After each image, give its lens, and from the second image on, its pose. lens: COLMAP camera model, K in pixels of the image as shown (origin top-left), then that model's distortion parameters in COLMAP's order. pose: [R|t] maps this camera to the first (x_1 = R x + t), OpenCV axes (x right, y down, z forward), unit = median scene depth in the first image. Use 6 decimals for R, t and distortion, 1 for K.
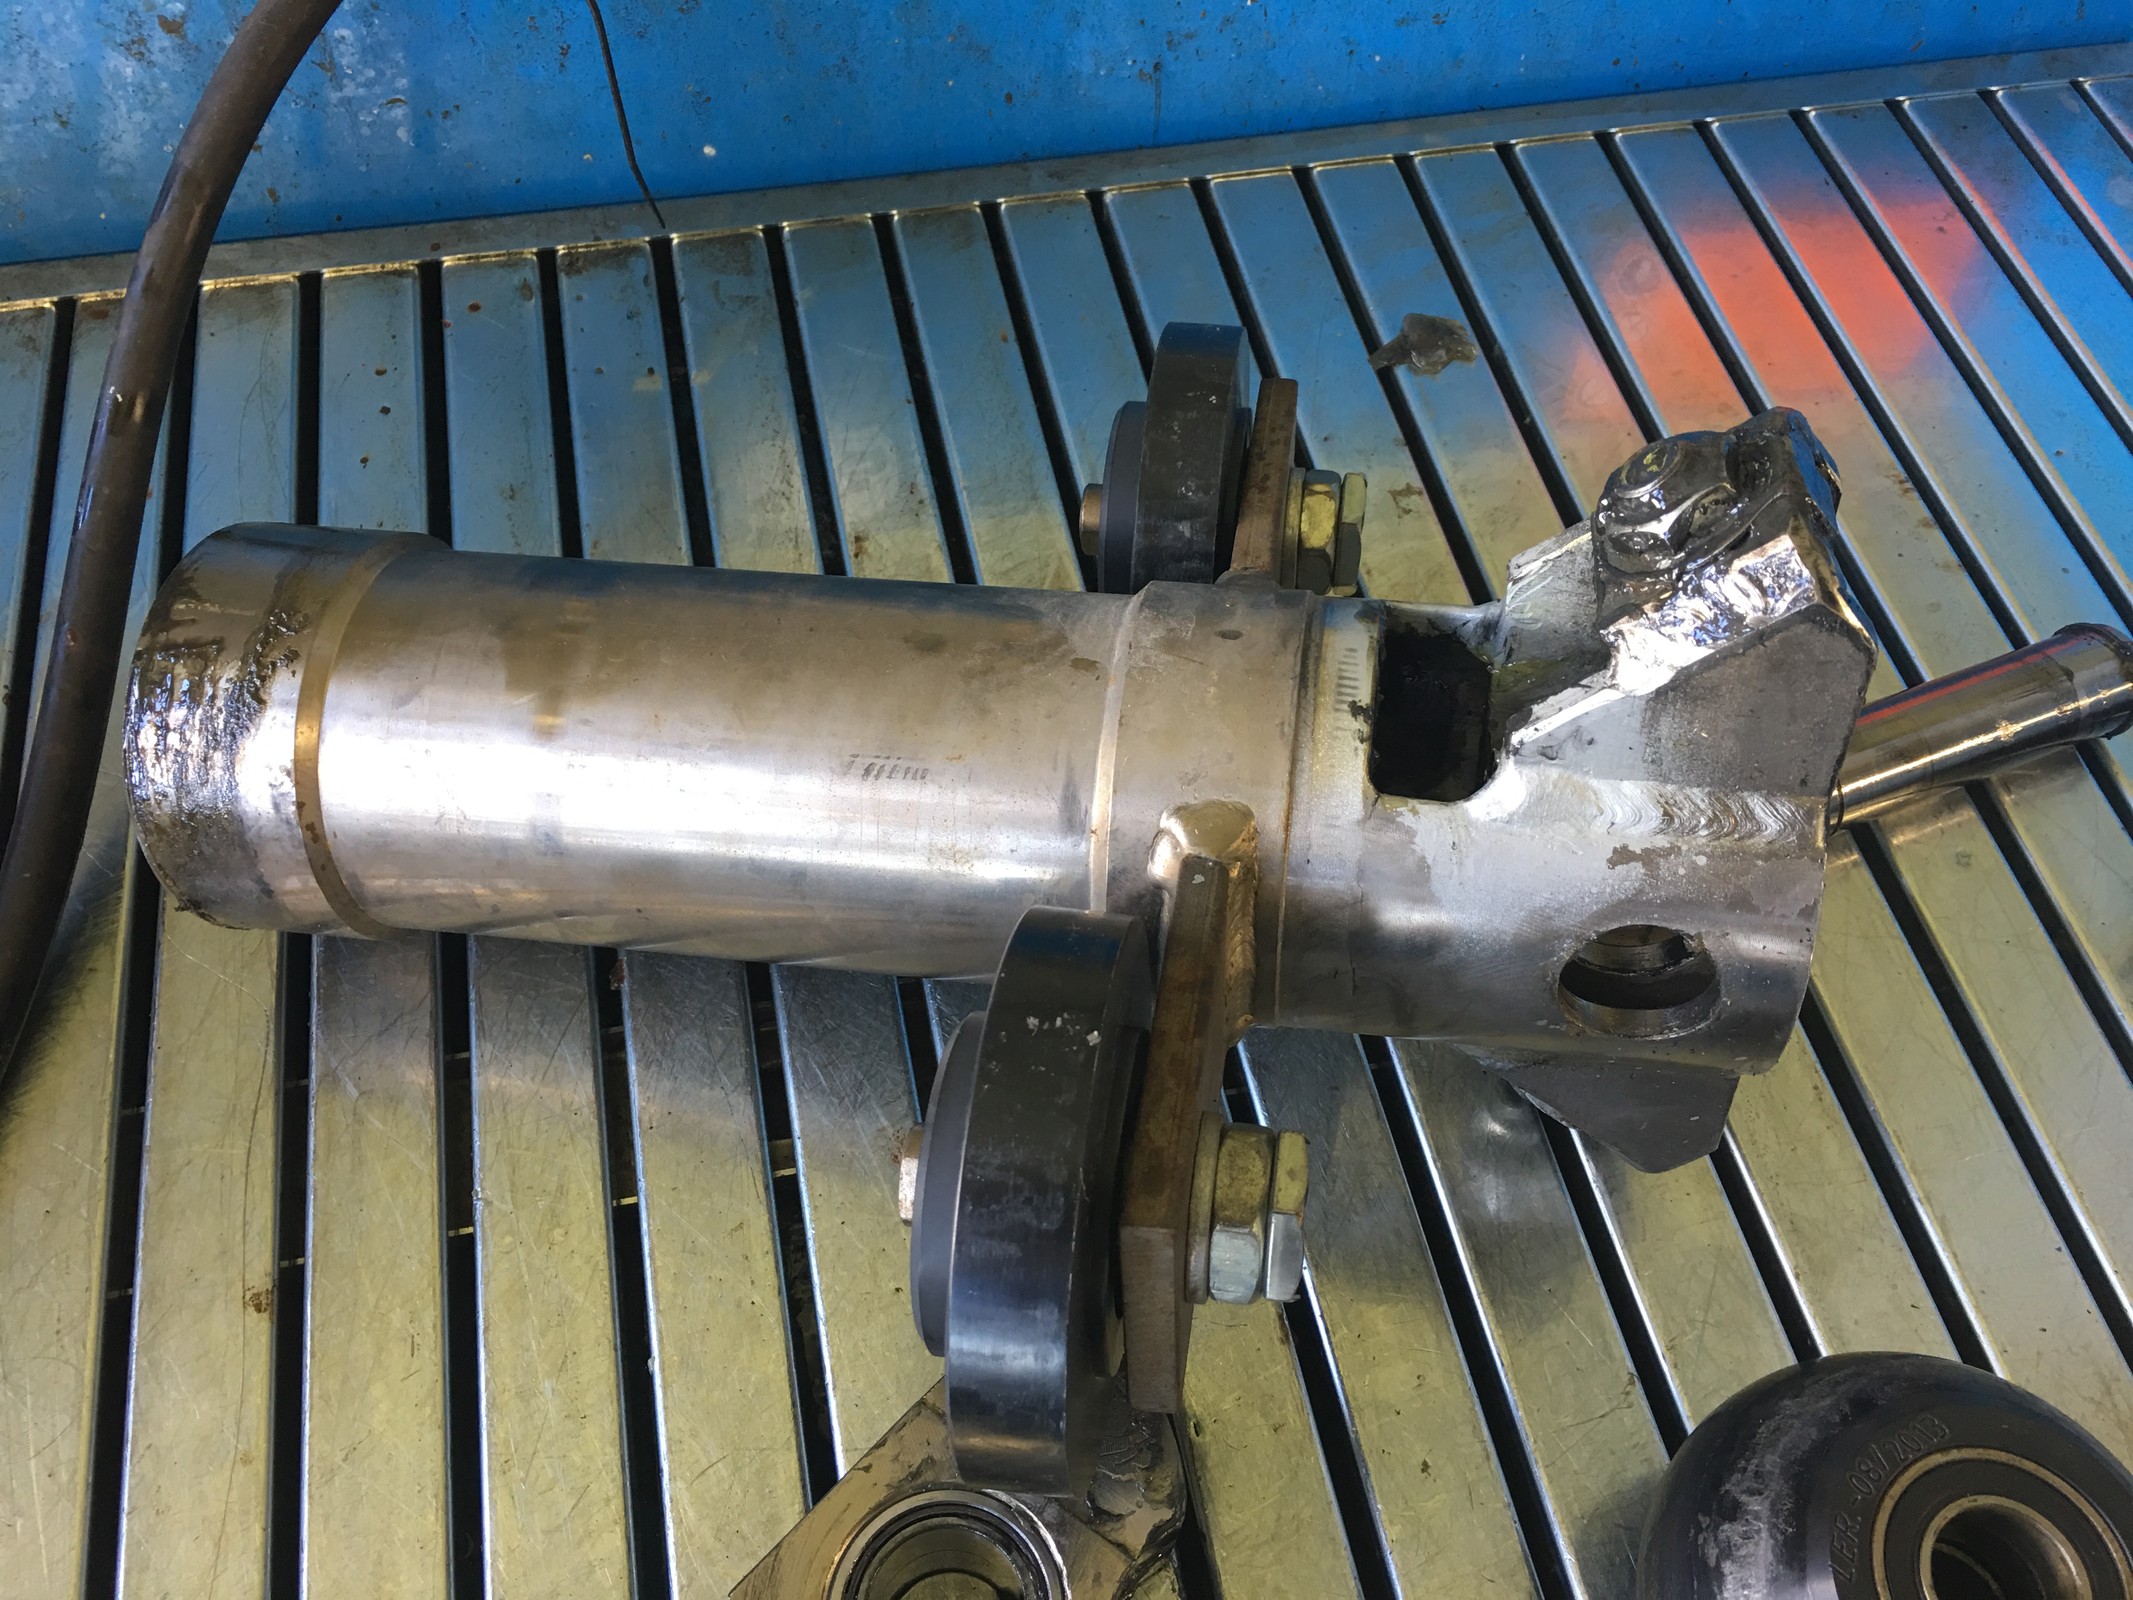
lens RADIAL K [[1831.5, 0, 1056.3], [0, 1831.5, 779.7], [0, 0, 1]] dist [0.081122, -0.119635]
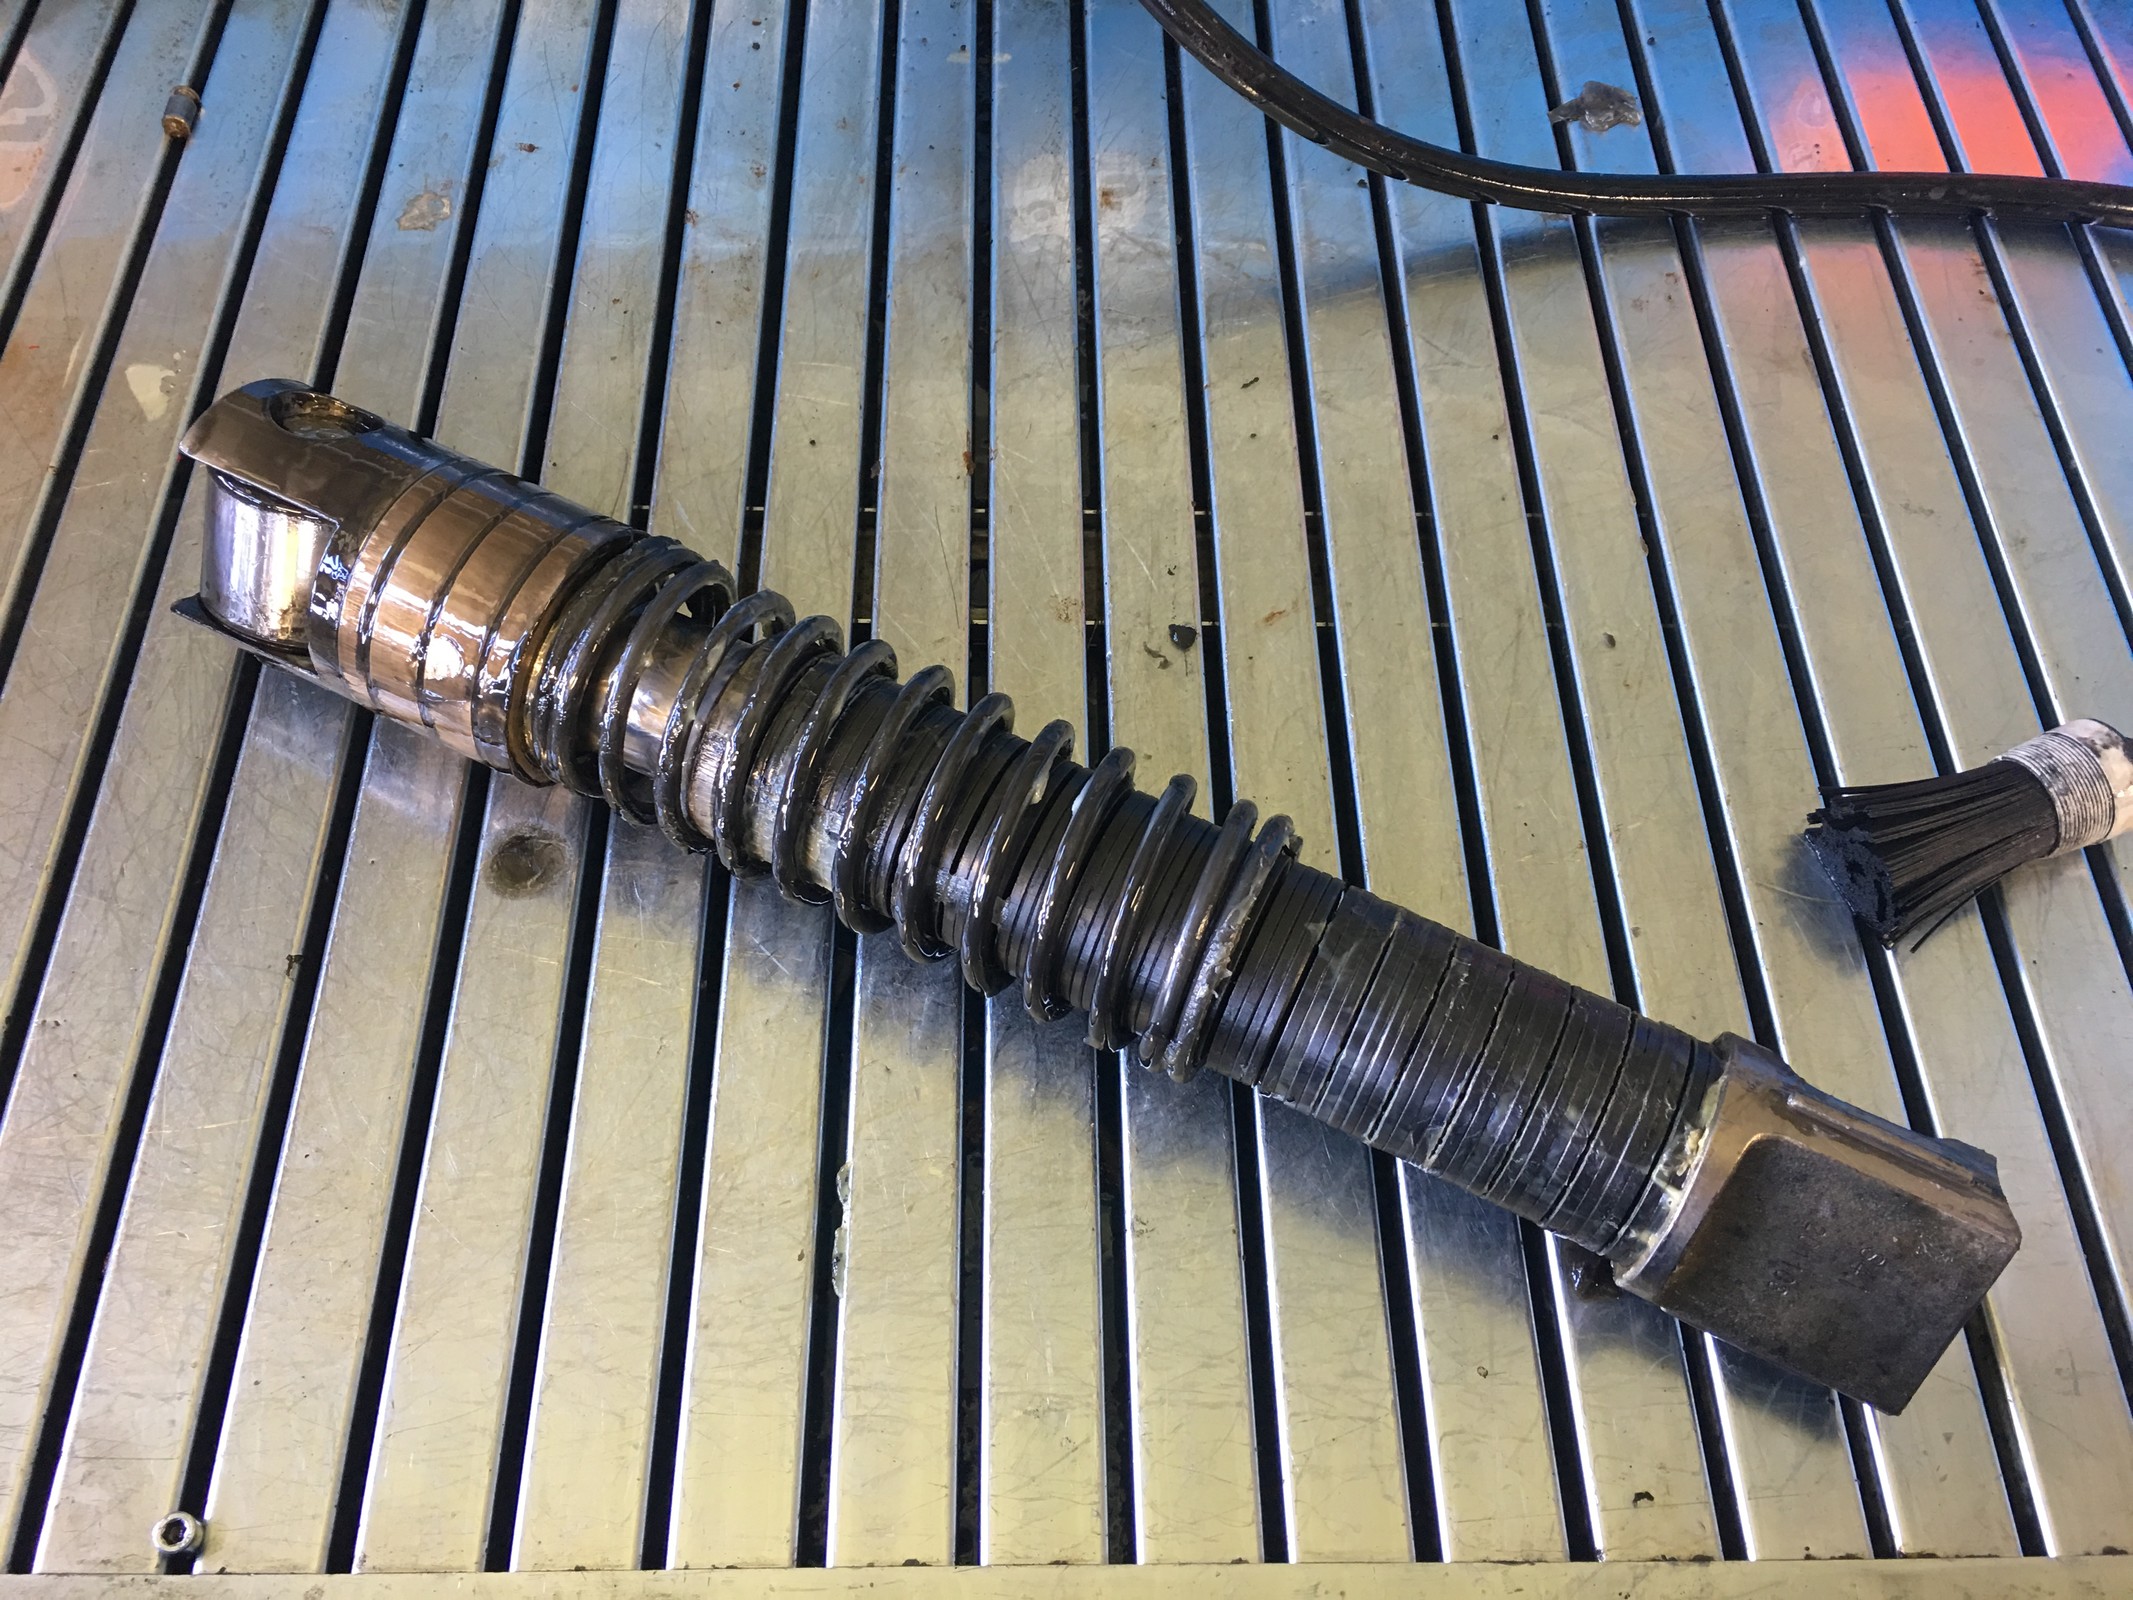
lens RADIAL K [[1831.5, 0, 1059.3], [0, 1831.5, 785.3], [0, 0, 1]] dist [0.081122, -0.119635]
pose [[0.981881, 0.160571, -0.100636, 0.053193], [-0.155981, 0.986392, 0.051978, 0.207923], [0.107613, -0.035339, 0.993565, -0.271276]]
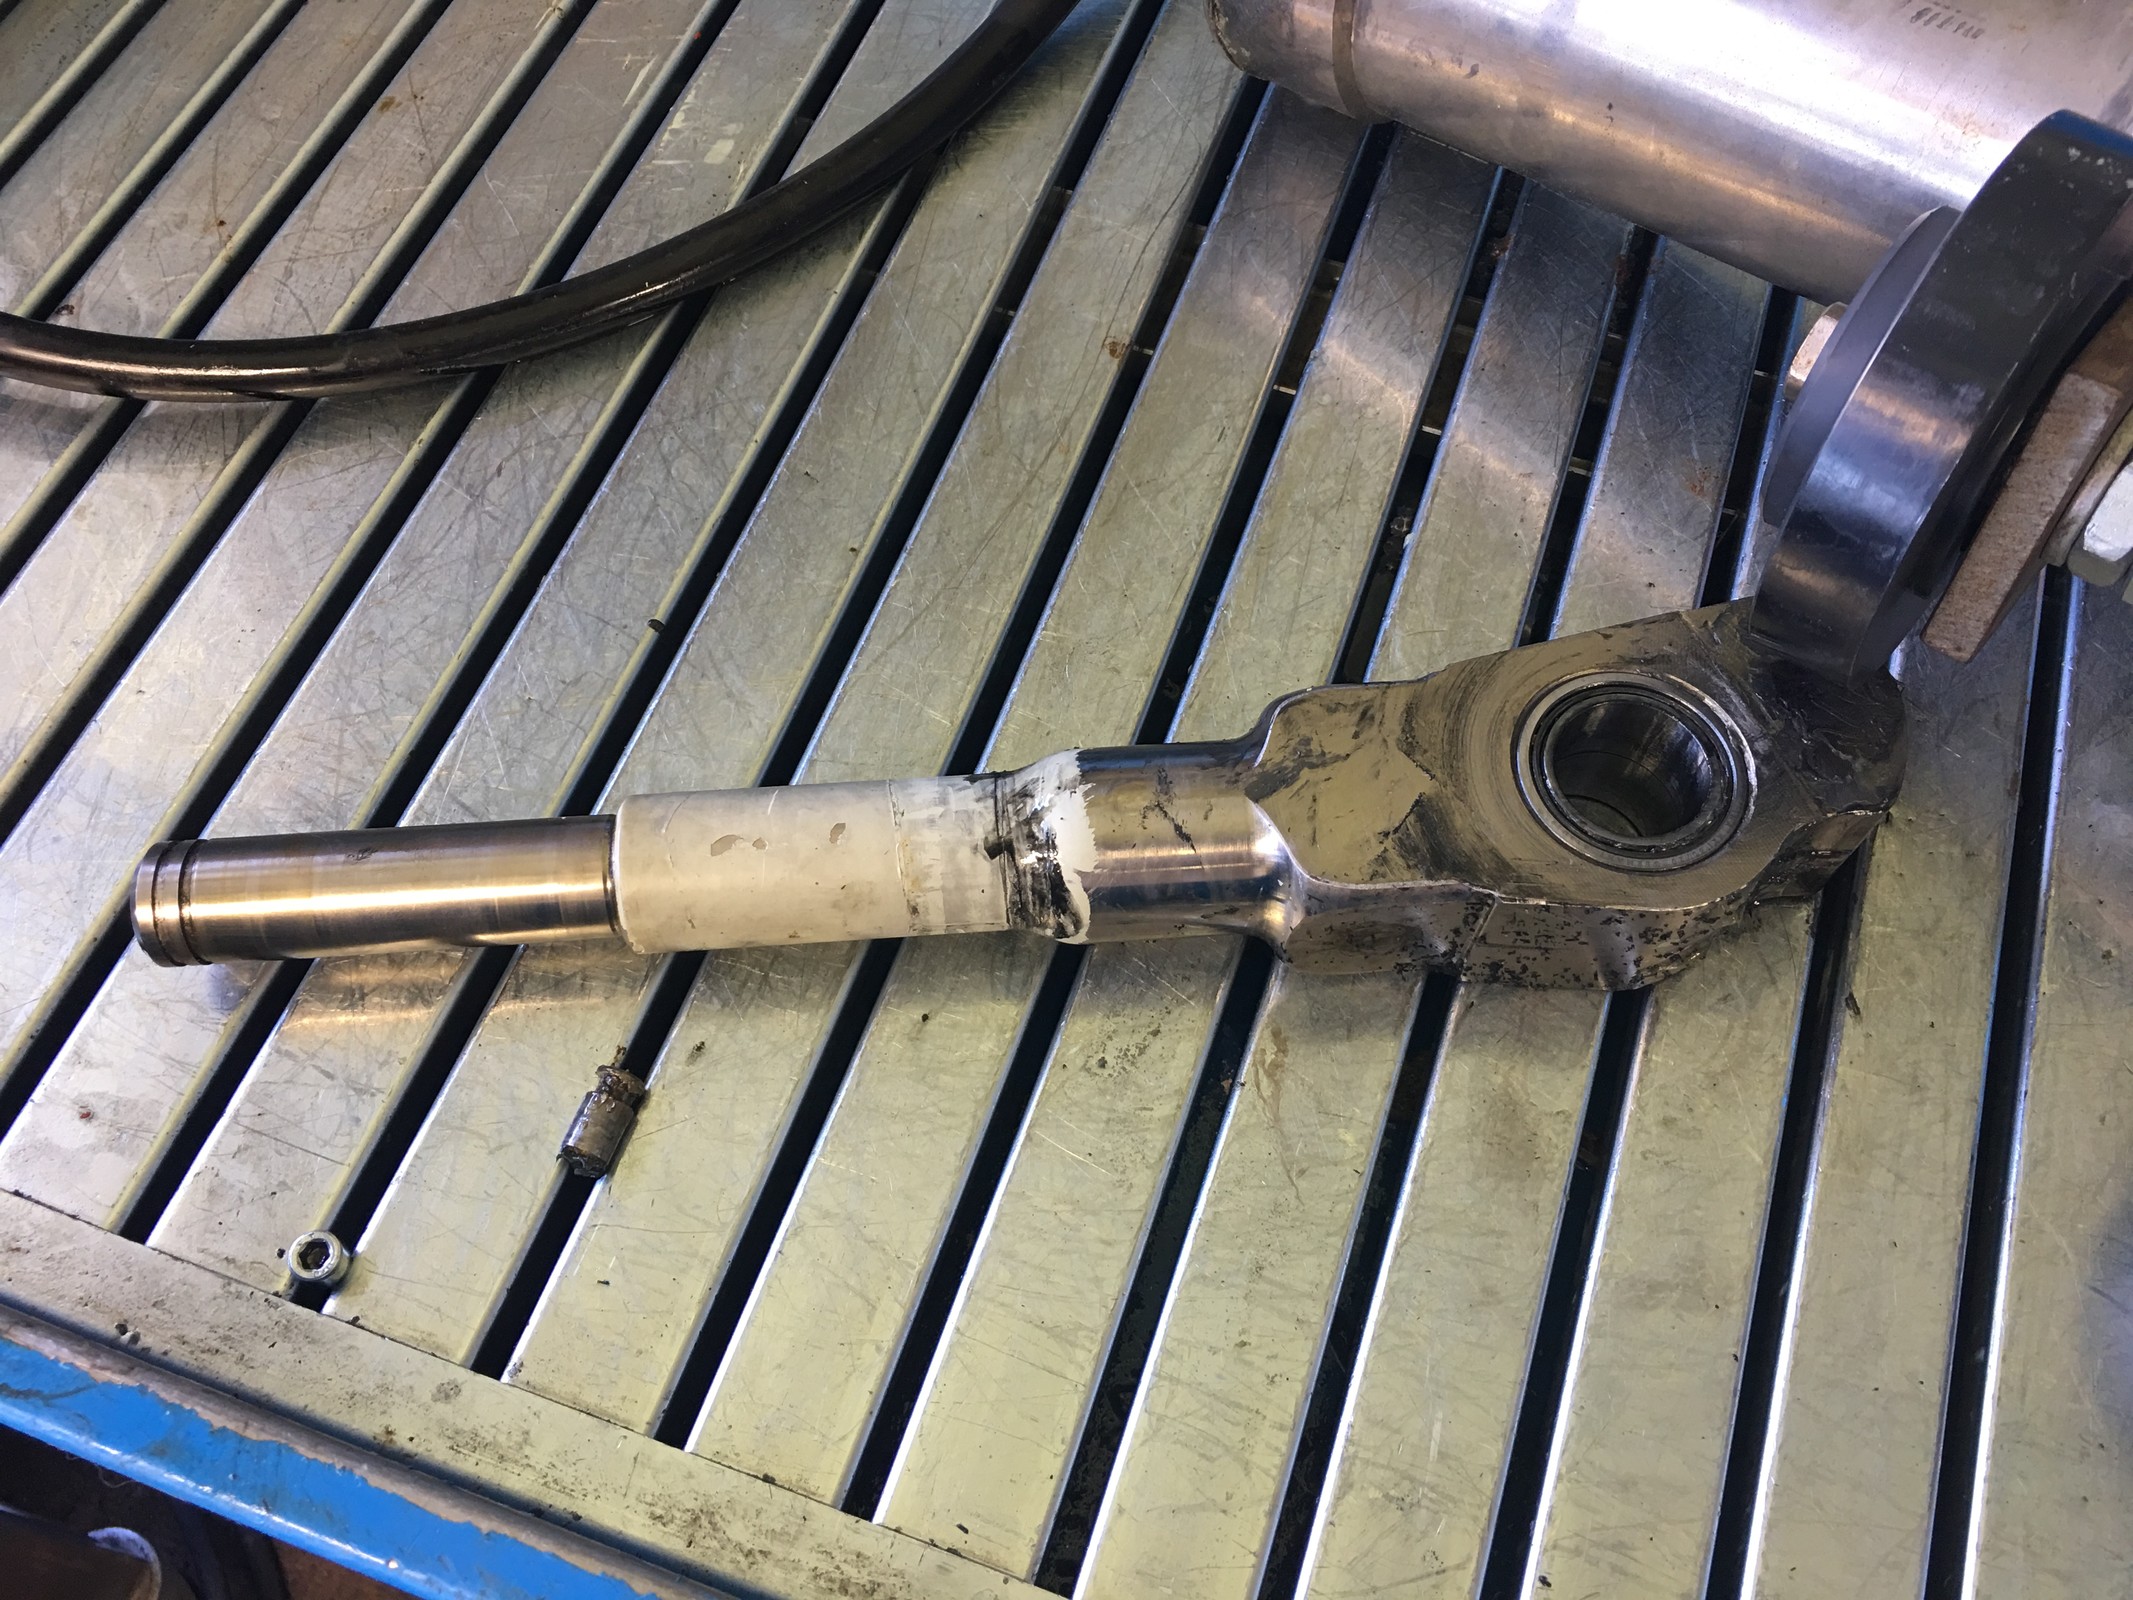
lens RADIAL K [[1831.5, 0, 1066.6], [0, 1831.5, 778.6], [0, 0, 1]] dist [0.081122, -0.119635]
pose [[0.857161, 0.442063, -0.264302, -0.035302], [-0.421121, 0.896975, 0.134509, 0.288170], [0.296534, -0.003993, 0.955014, -0.054935]]
